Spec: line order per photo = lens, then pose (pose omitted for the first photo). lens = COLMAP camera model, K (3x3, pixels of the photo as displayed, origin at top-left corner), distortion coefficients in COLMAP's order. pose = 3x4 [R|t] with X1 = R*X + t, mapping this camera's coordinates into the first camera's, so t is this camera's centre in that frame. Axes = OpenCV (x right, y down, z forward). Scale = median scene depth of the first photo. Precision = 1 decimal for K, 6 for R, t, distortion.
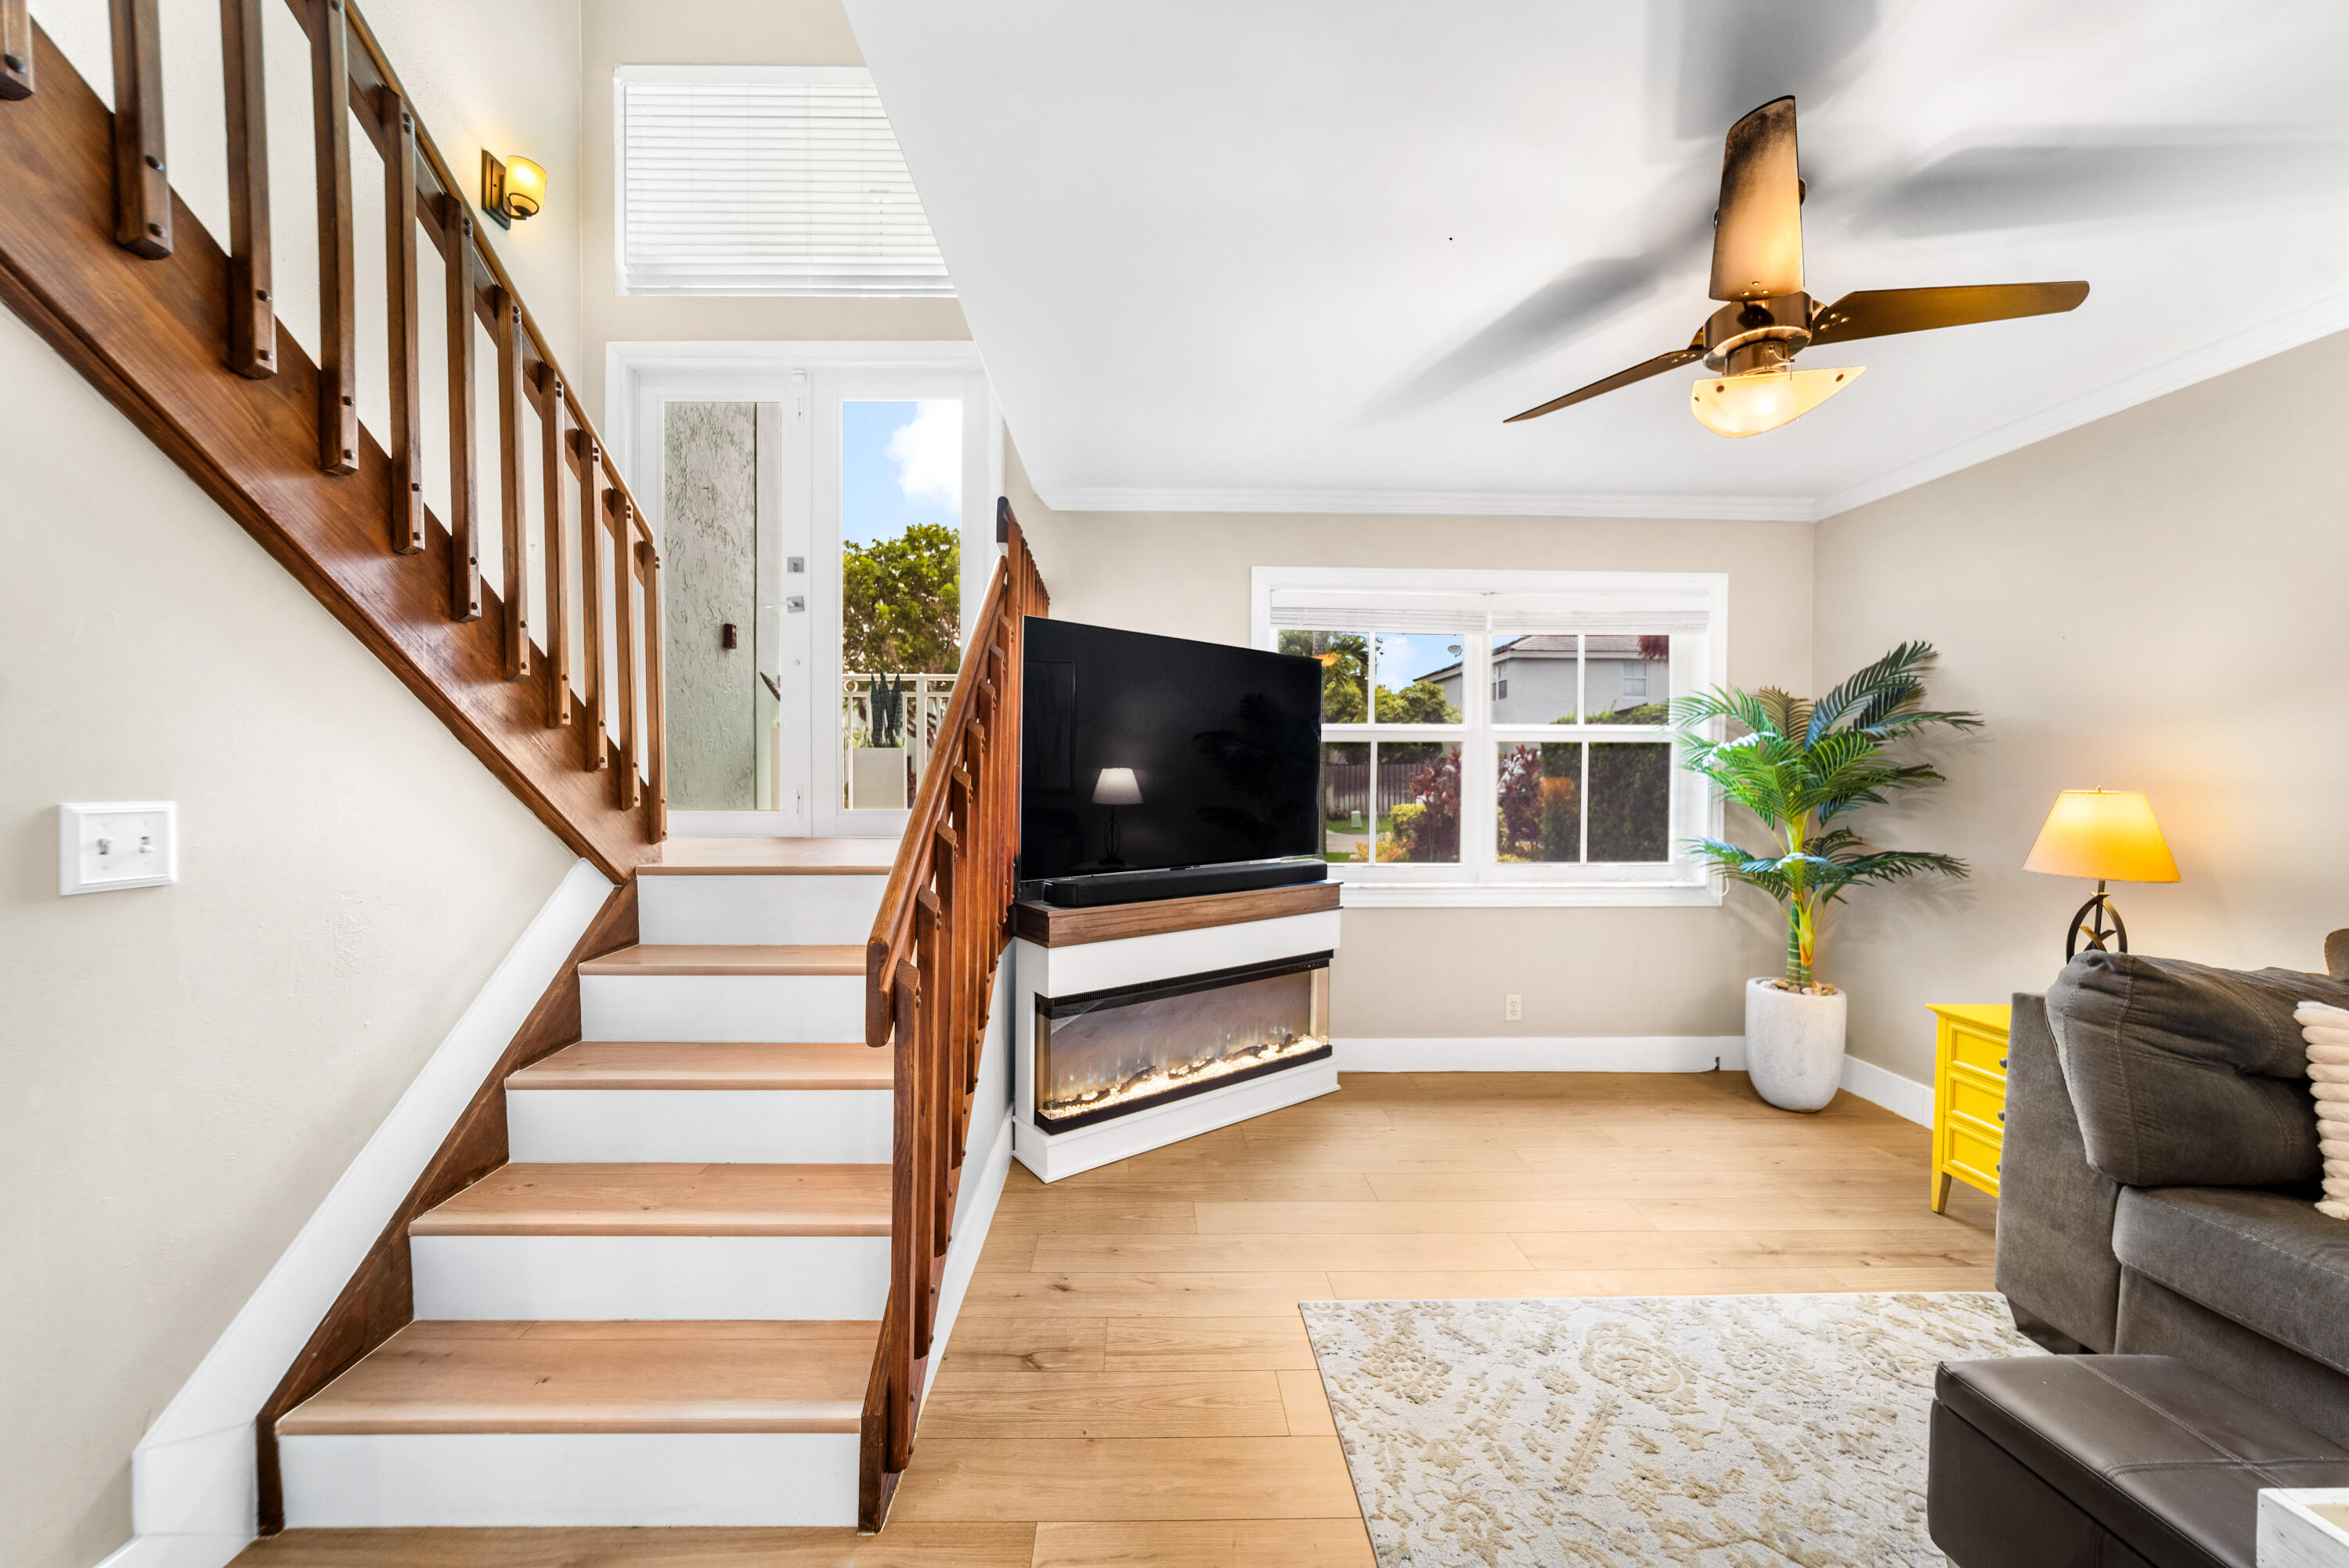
lens RADIAL K [[828.5, 0, 1161.9], [0, 828.5, 781.8], [0, 0, 1]] dist [-0.014297, 0.002966]
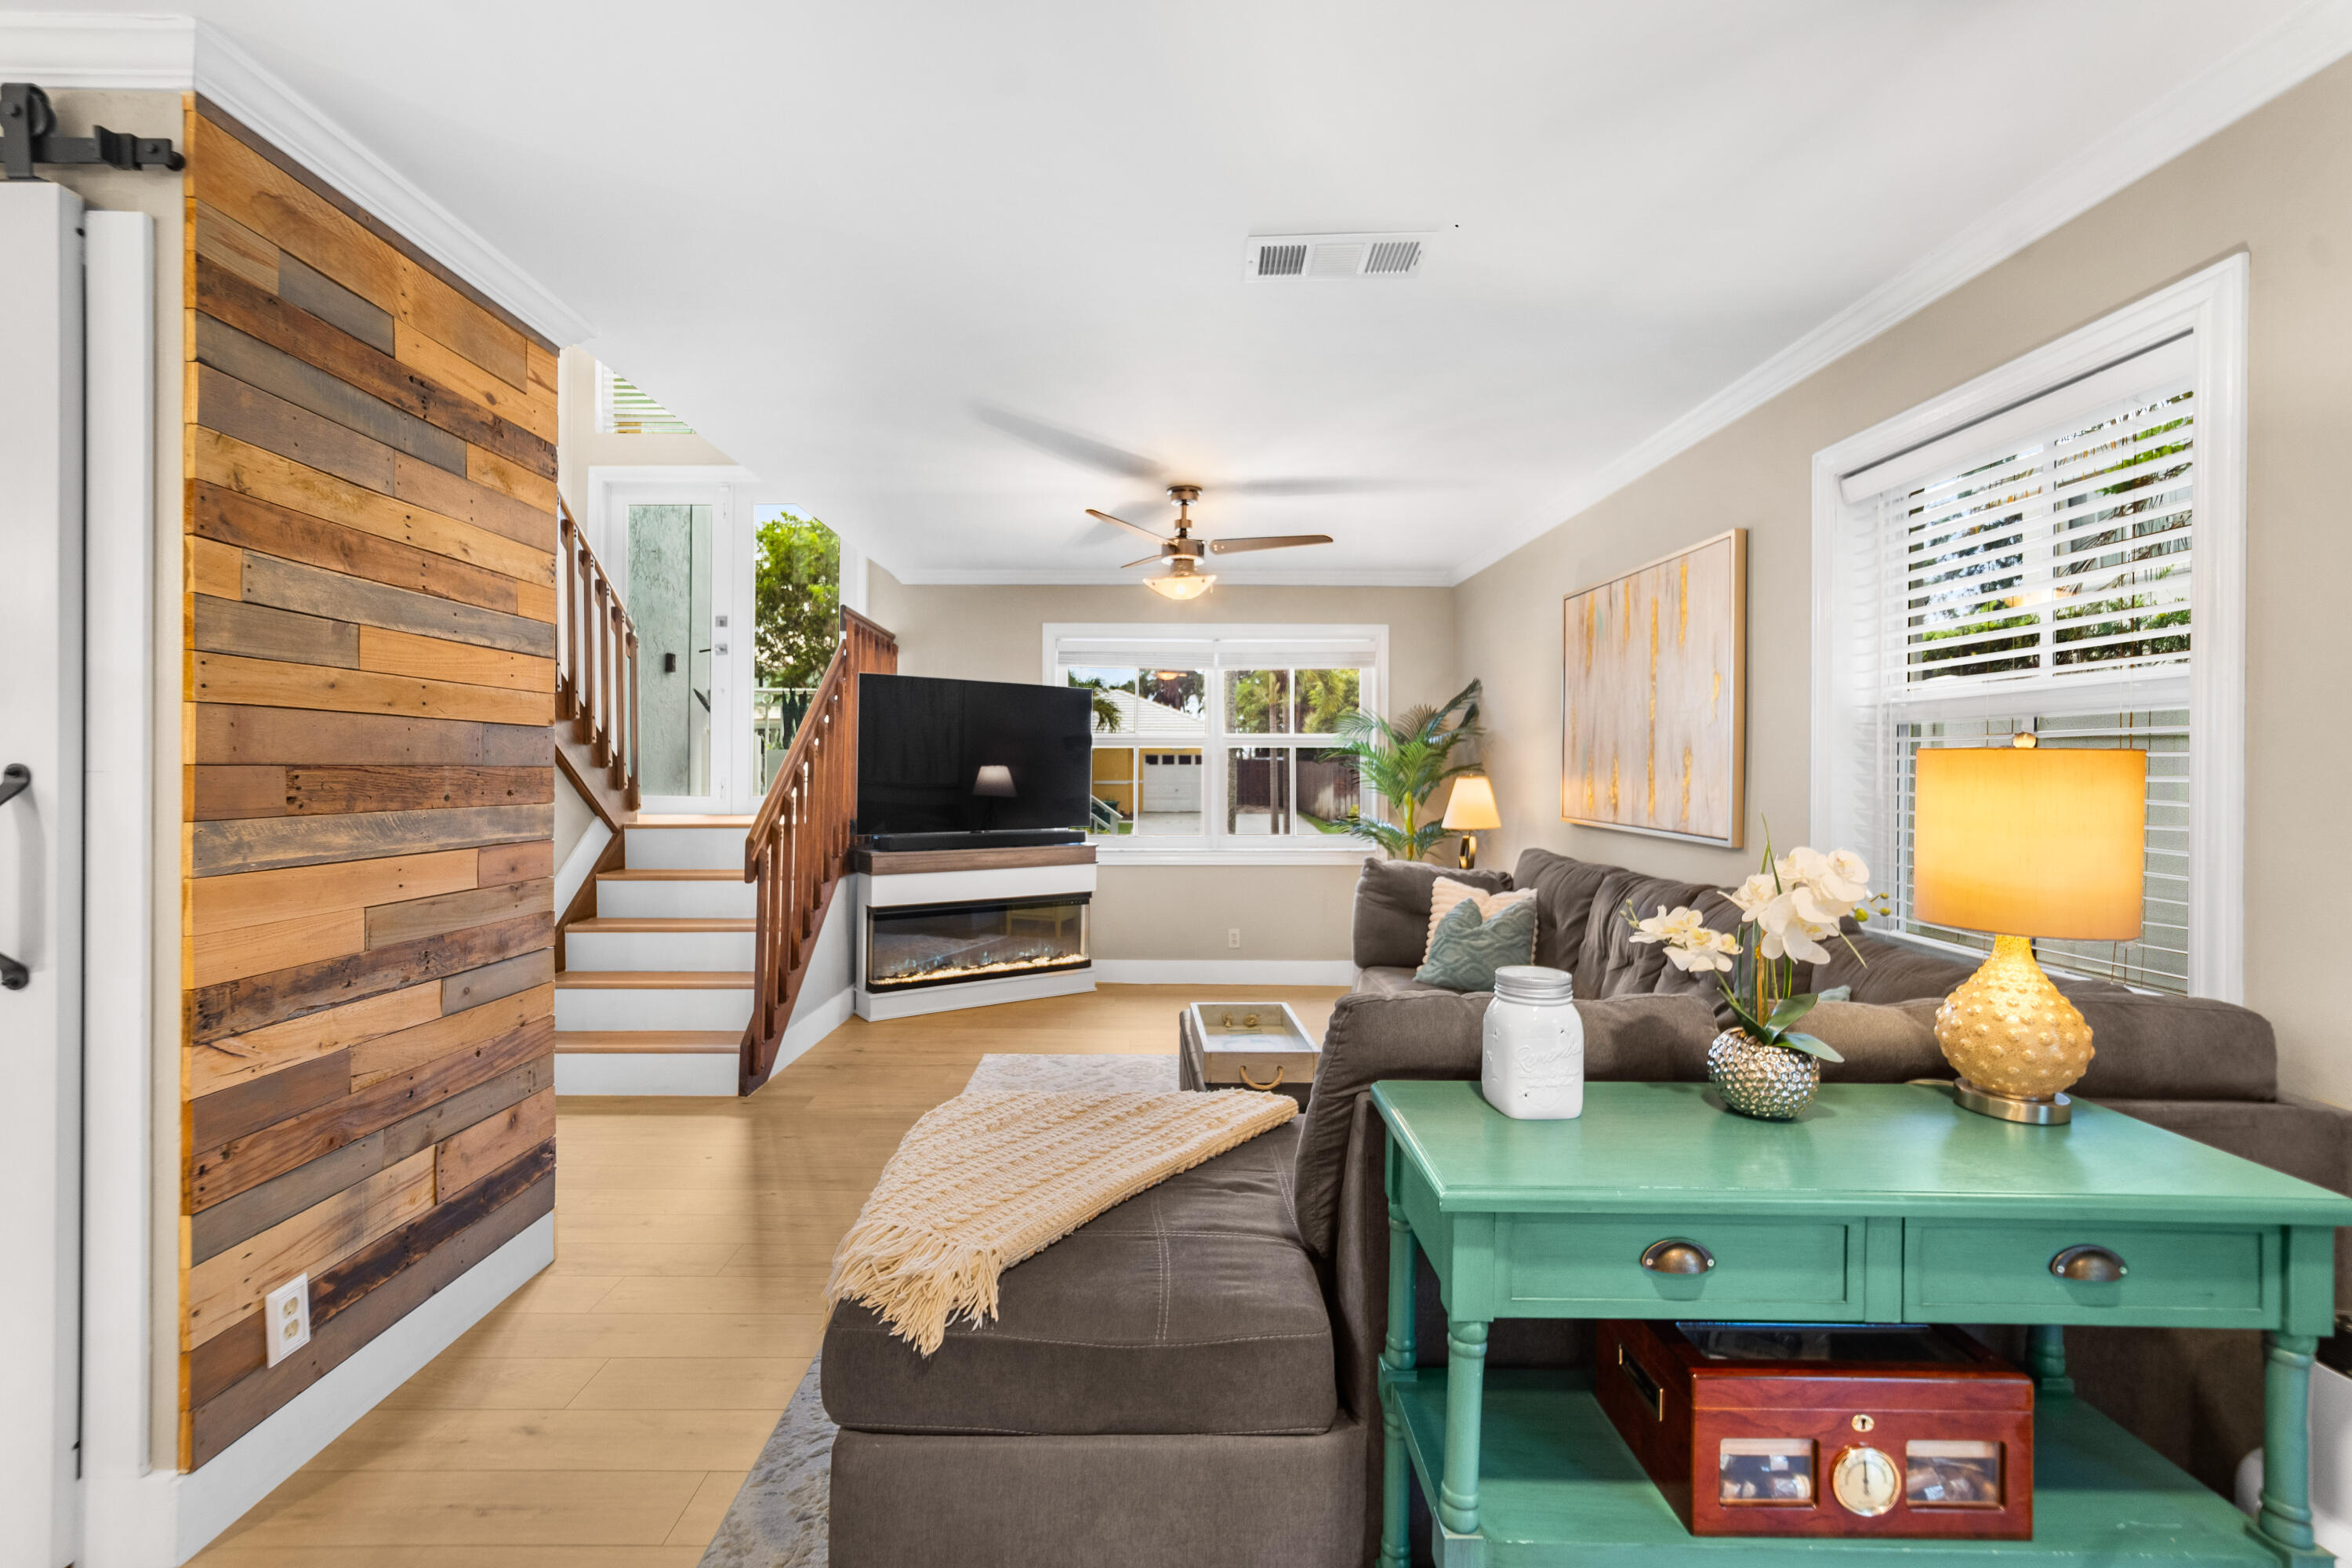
lens RADIAL K [[965.6, 0, 1149.4], [0, 965.6, 754.1], [0, 0, 1]] dist [-0.005402, 0.001172]
pose [[0.999990, -0.001461, -0.004186, 0.382646], [0.001351, 0.999657, -0.026173, 0.010247], [0.004223, 0.026167, 0.999649, -0.829720]]
